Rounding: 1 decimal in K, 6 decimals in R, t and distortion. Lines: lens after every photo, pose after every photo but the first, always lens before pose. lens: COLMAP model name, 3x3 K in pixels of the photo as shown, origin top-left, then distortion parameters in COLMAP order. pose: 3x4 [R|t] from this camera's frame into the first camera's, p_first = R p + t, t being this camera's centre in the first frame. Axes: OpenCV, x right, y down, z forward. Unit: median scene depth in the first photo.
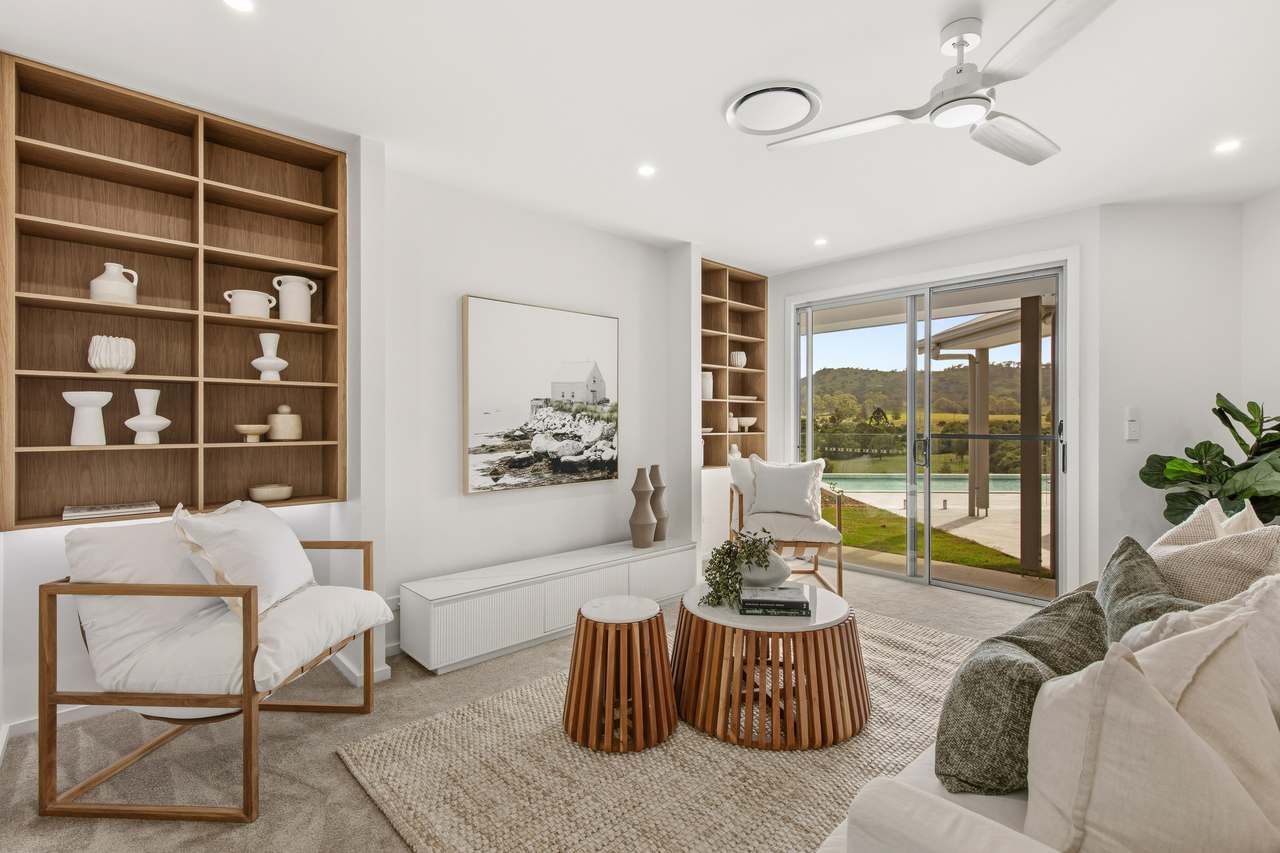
lens RADIAL K [[578.6, 0, 633.0], [0, 578.6, 424.4], [0, 0, 1]] dist [-0.001254, 0.002690]
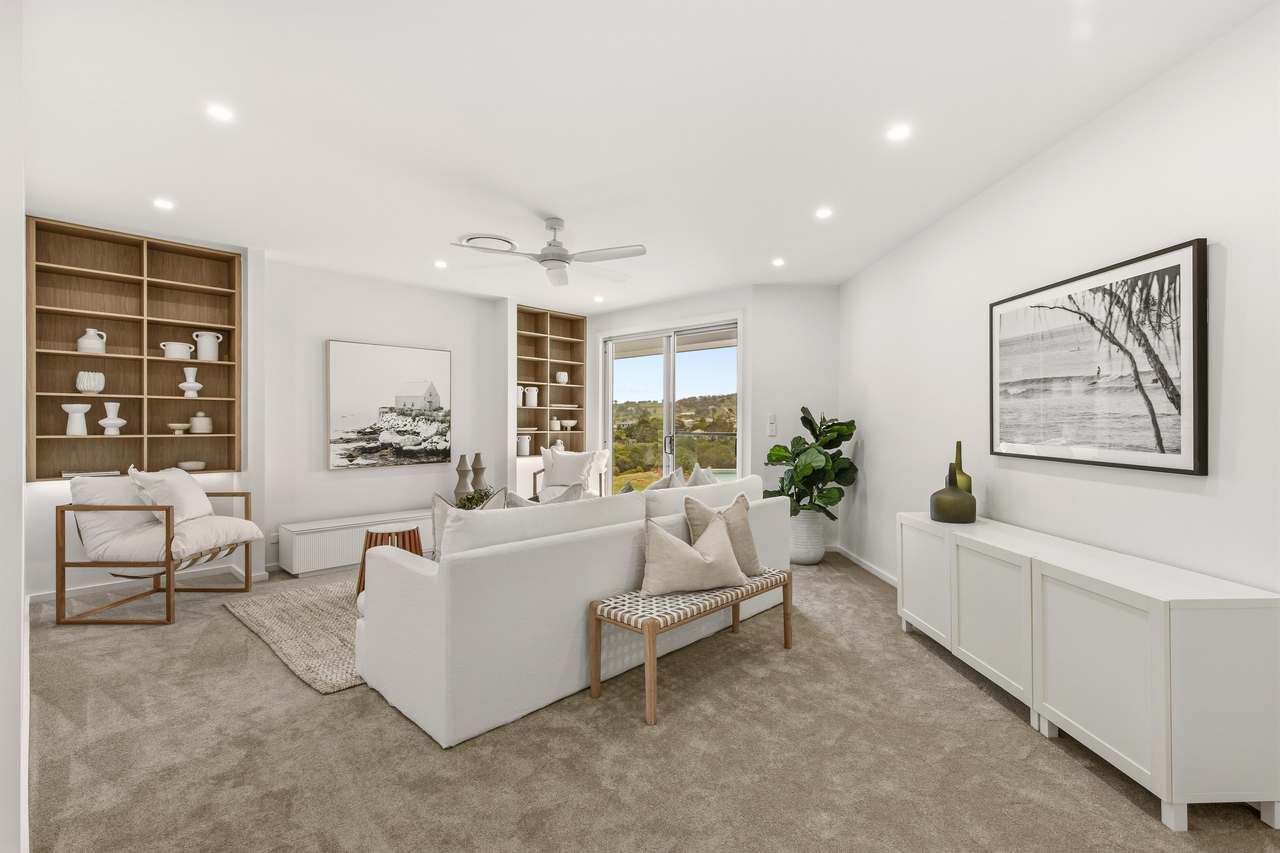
lens RADIAL K [[578.6, 0, 642.3], [0, 578.6, 429.8], [0, 0, 1]] dist [-0.001254, 0.002690]
pose [[0.998468, 0.002328, 0.055283, 0.545644], [-0.002612, 0.999984, 0.005061, 0.005665], [-0.055270, -0.005197, 0.998458, -0.688710]]
